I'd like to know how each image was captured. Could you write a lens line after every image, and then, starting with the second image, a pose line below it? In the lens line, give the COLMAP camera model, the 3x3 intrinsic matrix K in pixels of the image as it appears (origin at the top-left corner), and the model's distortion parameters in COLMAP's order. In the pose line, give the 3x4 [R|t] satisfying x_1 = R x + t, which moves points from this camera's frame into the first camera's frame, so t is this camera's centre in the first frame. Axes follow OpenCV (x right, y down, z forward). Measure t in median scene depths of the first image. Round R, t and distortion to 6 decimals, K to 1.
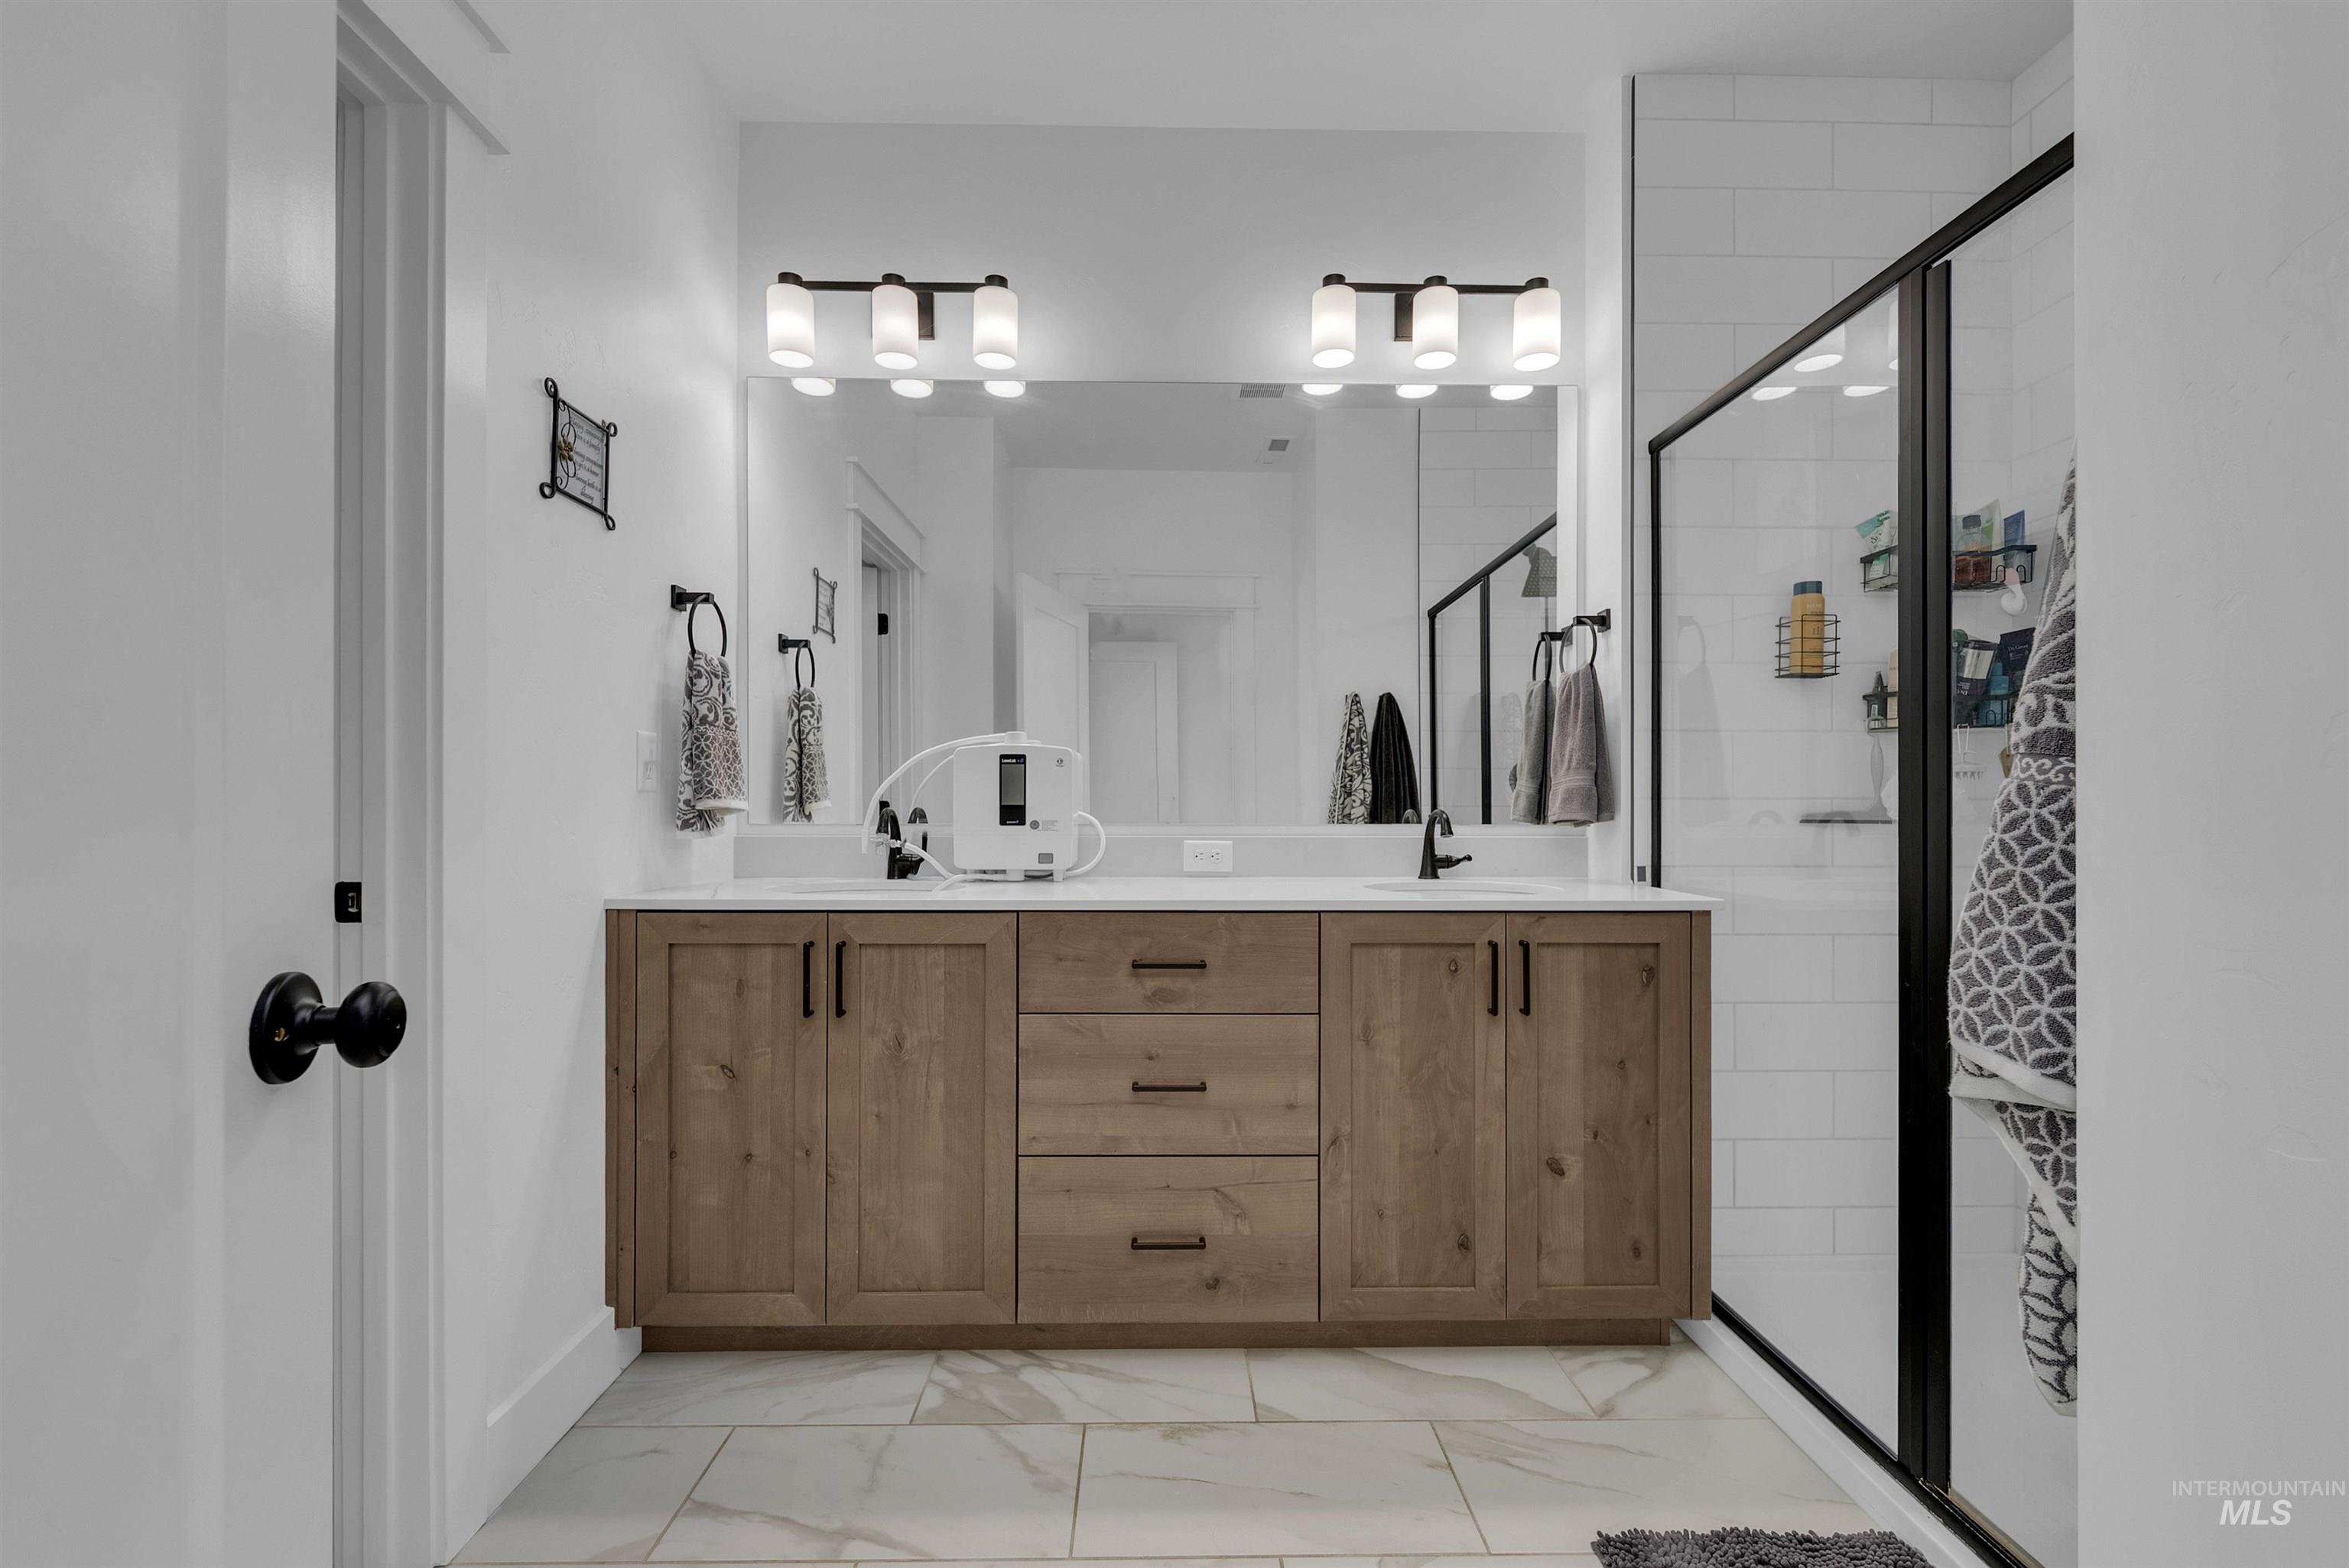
lens RADIAL K [[949.3, 0, 1174.5], [0, 949.3, 784.0], [0, 0, 1]] dist [0.002584, -0.004470]
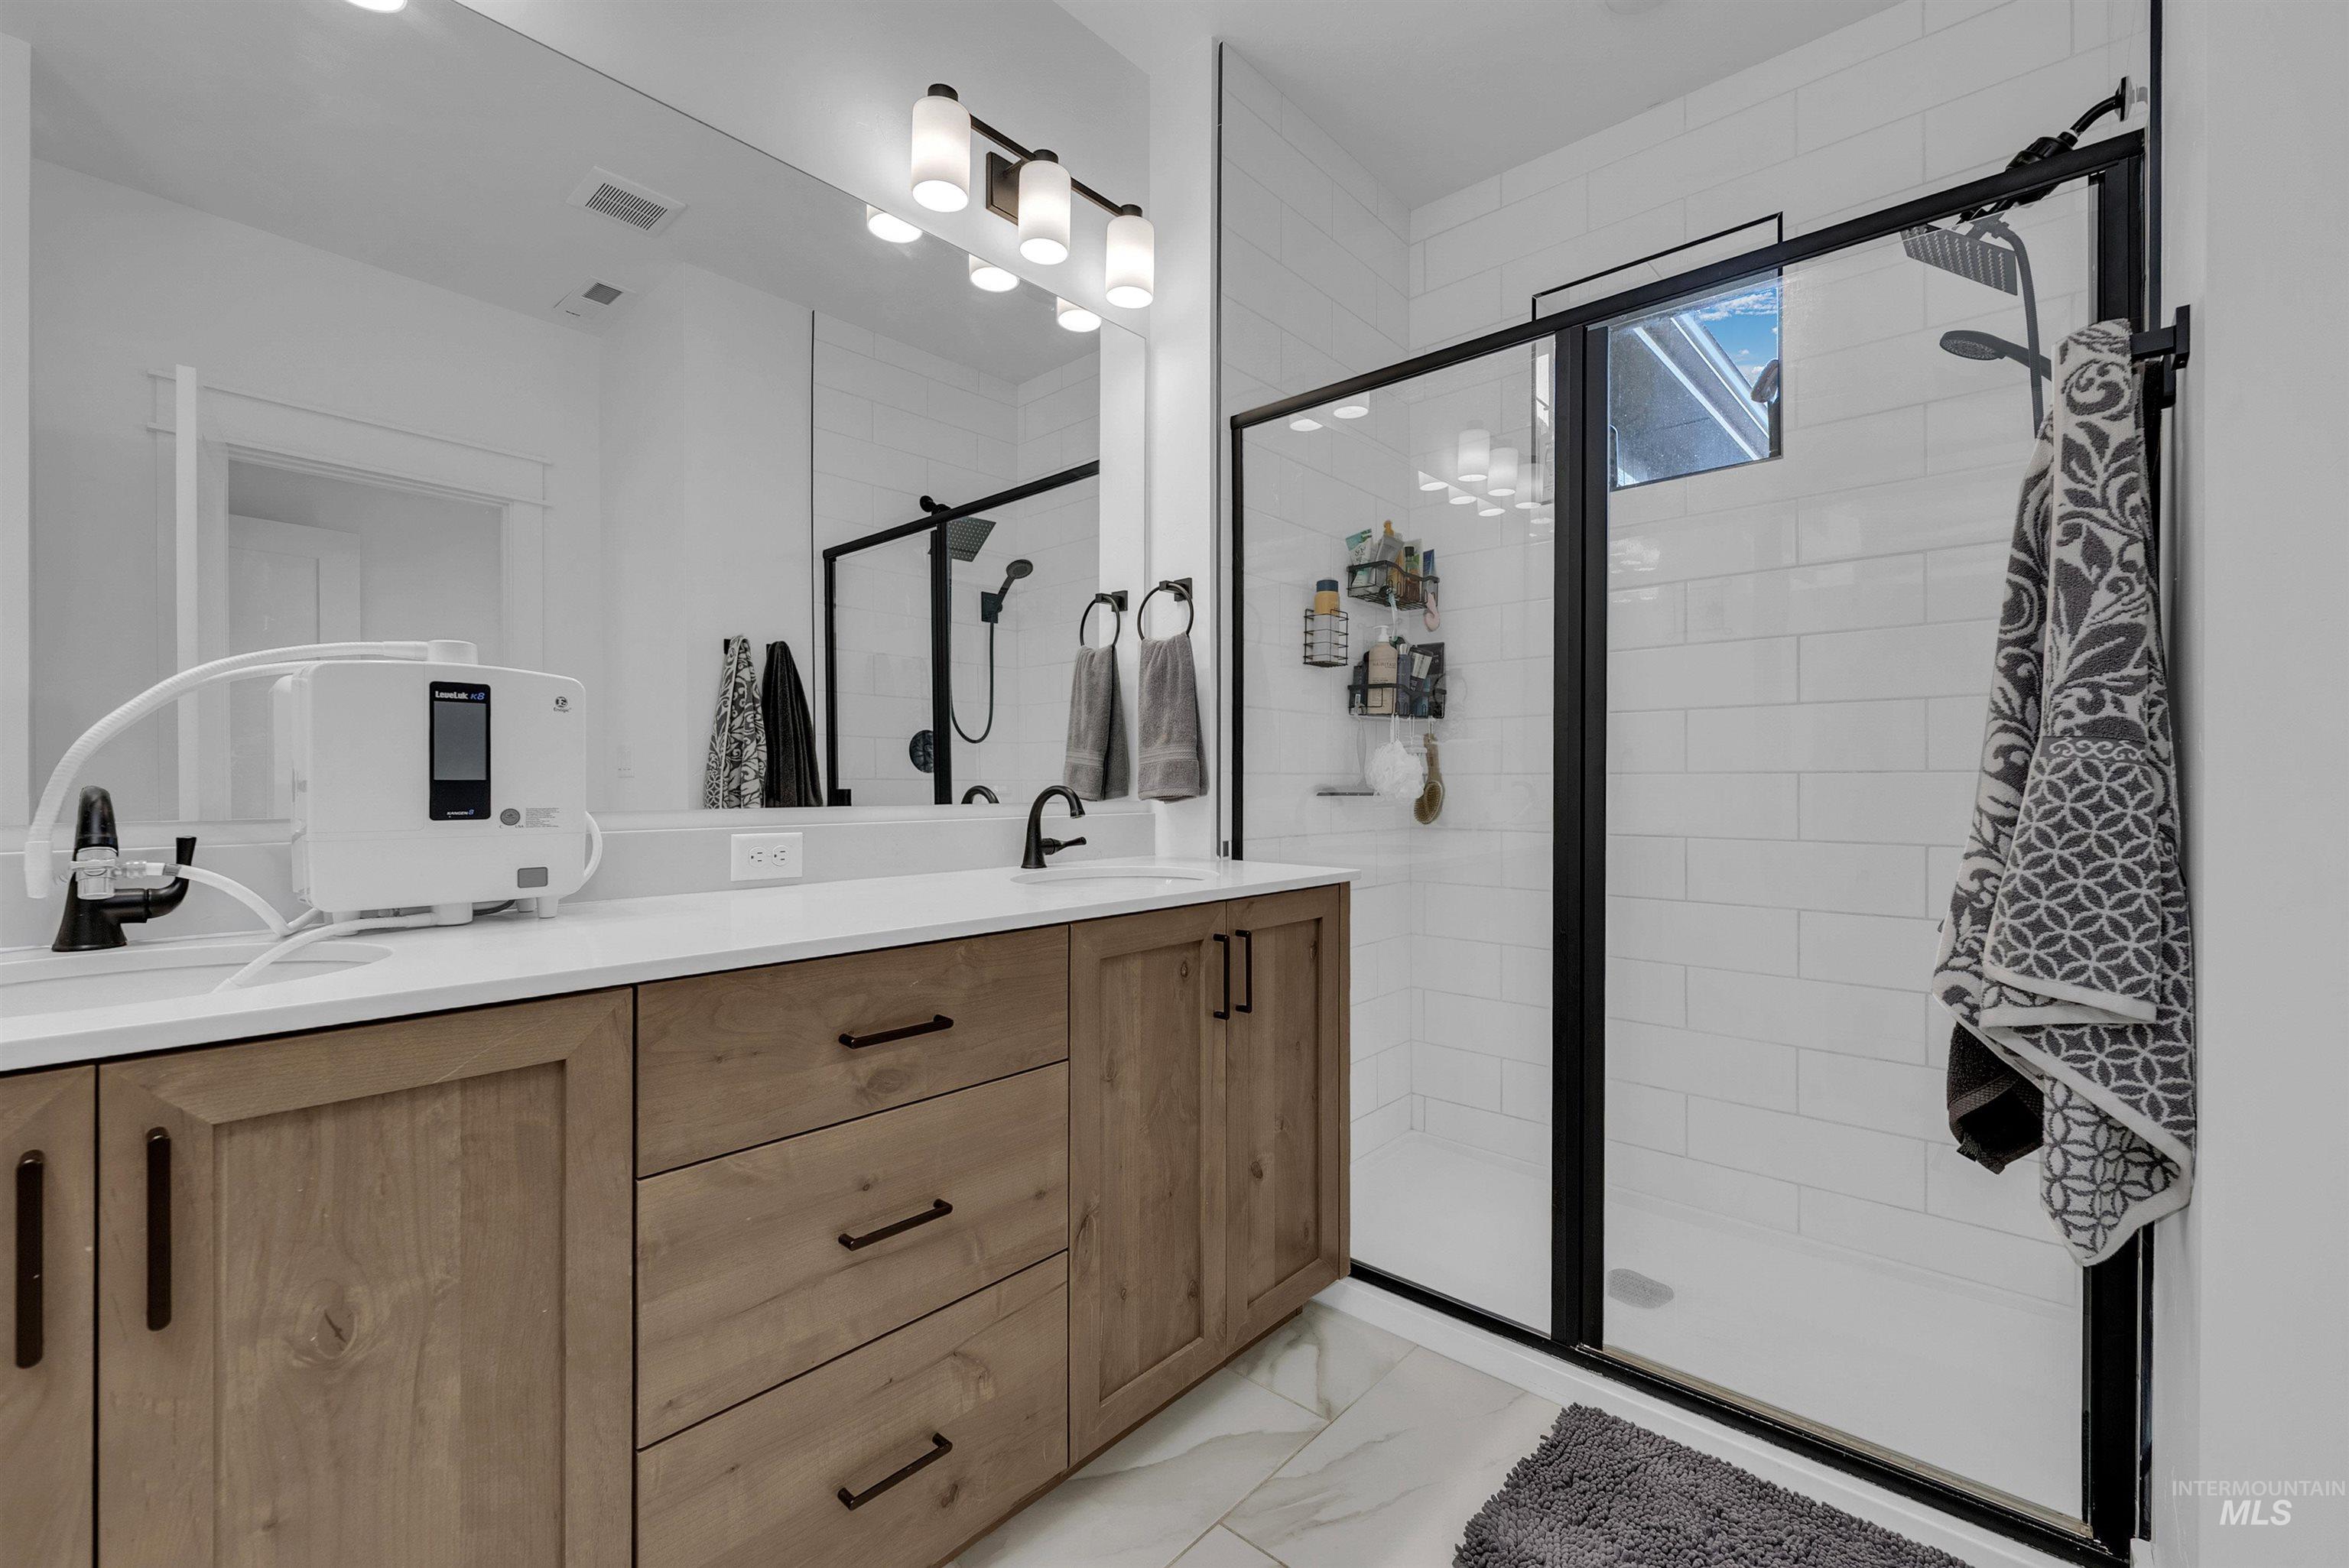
lens RADIAL K [[966.7, 0, 1177.7], [0, 966.7, 770.3], [0, 0, 1]] dist [0.000643, -0.000239]
pose [[0.689533, 0.007020, 0.724221, -0.342029], [-0.015389, 0.999869, 0.004960, 0.009558], [-0.724091, -0.014565, 0.689550, 0.416890]]
